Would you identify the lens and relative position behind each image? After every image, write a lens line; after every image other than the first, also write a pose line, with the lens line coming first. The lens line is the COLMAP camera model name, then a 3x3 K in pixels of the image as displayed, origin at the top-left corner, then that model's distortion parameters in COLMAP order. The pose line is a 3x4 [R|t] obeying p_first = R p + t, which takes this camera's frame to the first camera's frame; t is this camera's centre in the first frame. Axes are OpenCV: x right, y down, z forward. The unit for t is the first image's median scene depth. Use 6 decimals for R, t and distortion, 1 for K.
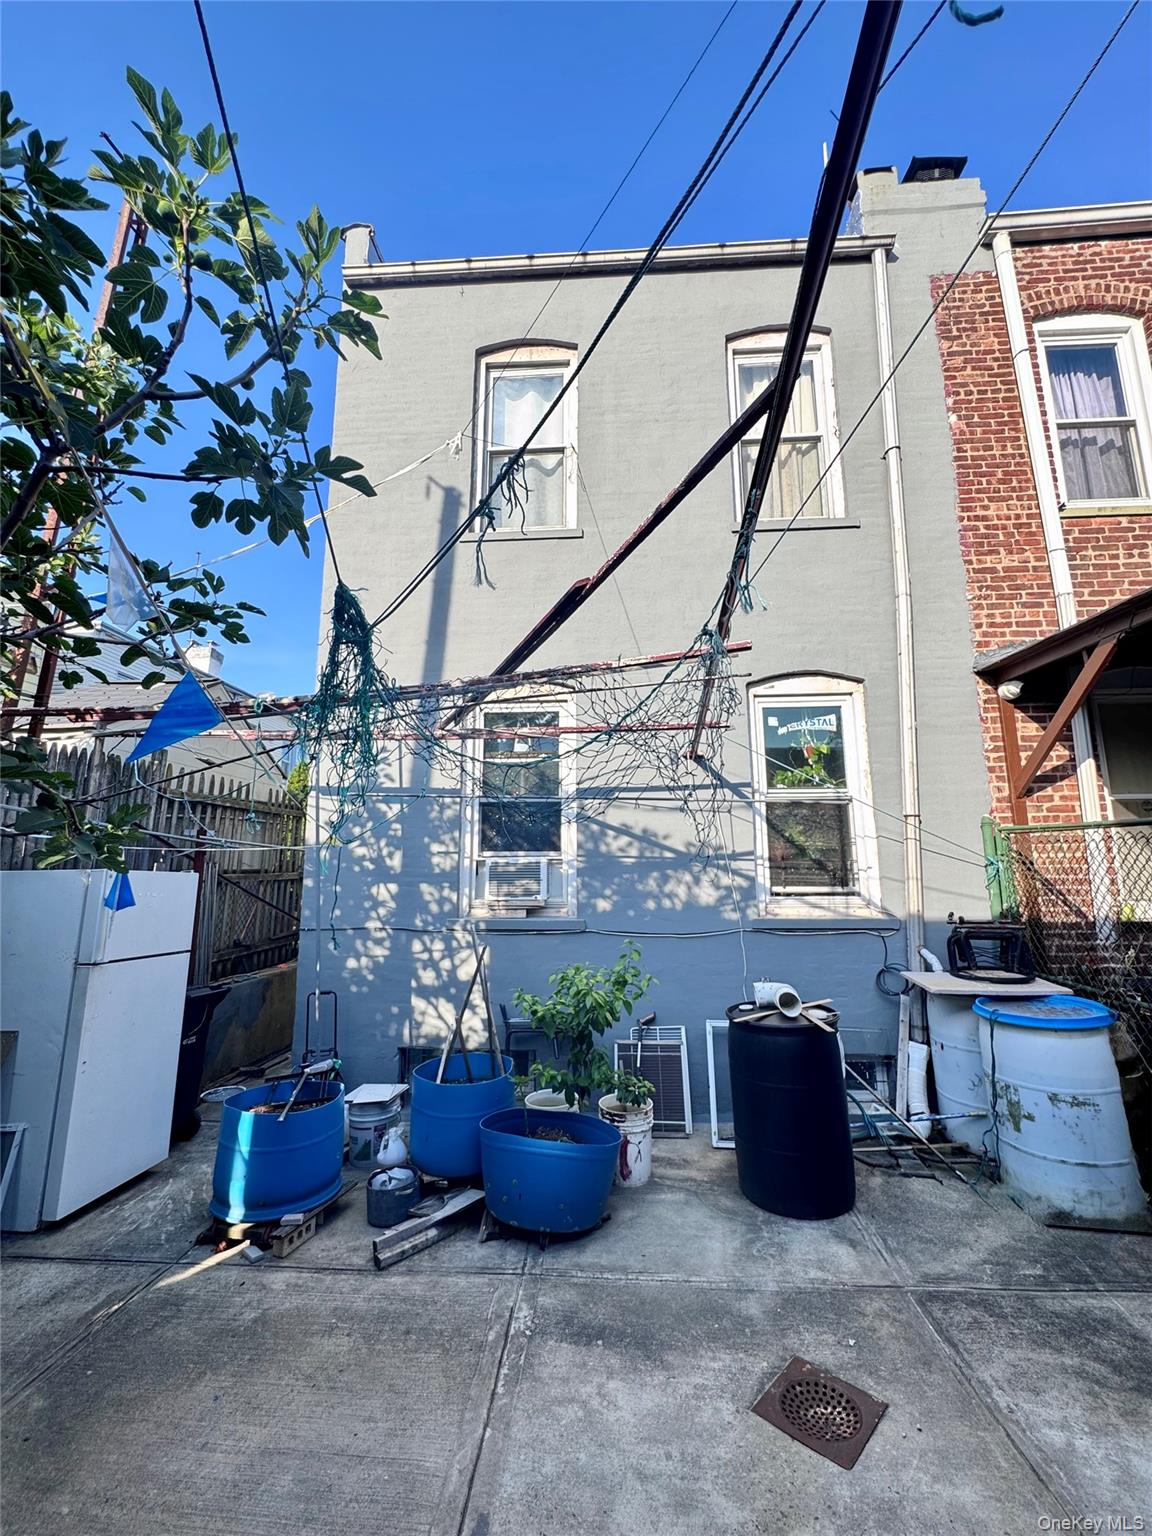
lens RADIAL K [[612.6, 0, 579.2], [0, 612.6, 768.6], [0, 0, 1]] dist [-0.000172, -0.000404]
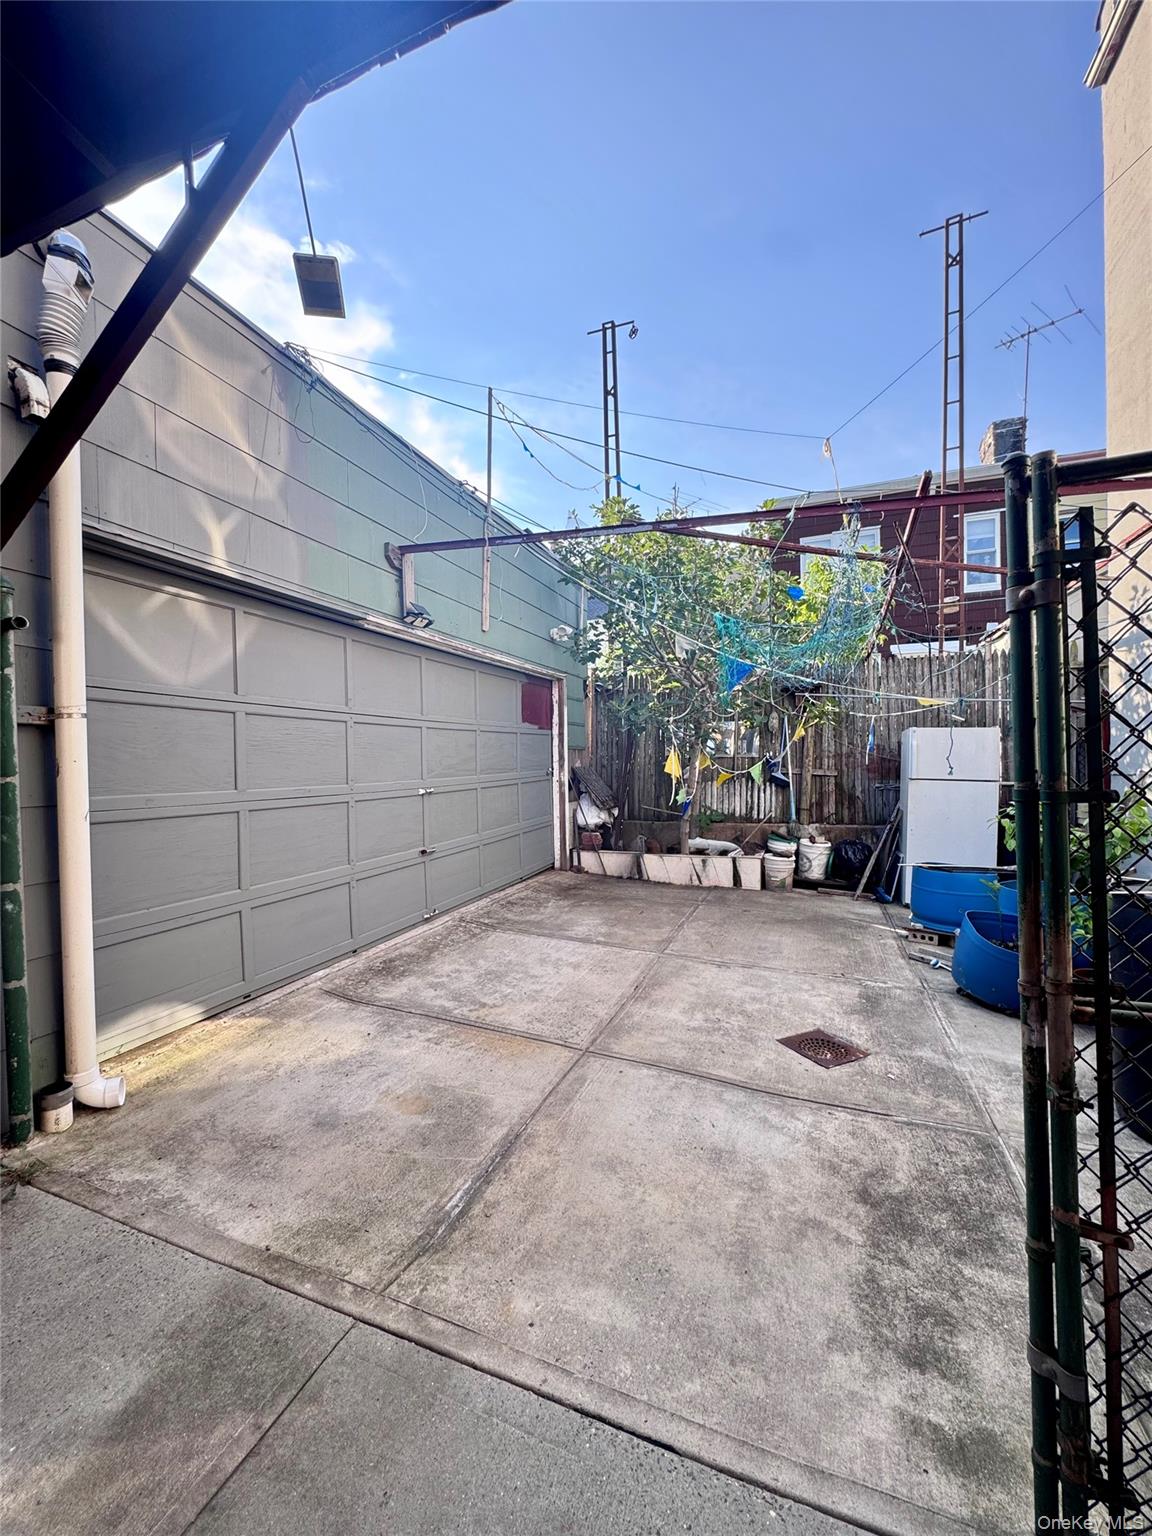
lens RADIAL K [[612.6, 0, 574.3], [0, 612.6, 764.8], [0, 0, 1]] dist [-0.000172, -0.000404]
pose [[-0.302824, 0.011859, -0.952973, 1.718098], [0.173538, 0.983892, -0.042901, 0.248429], [0.937114, -0.178368, -0.300004, 0.840304]]
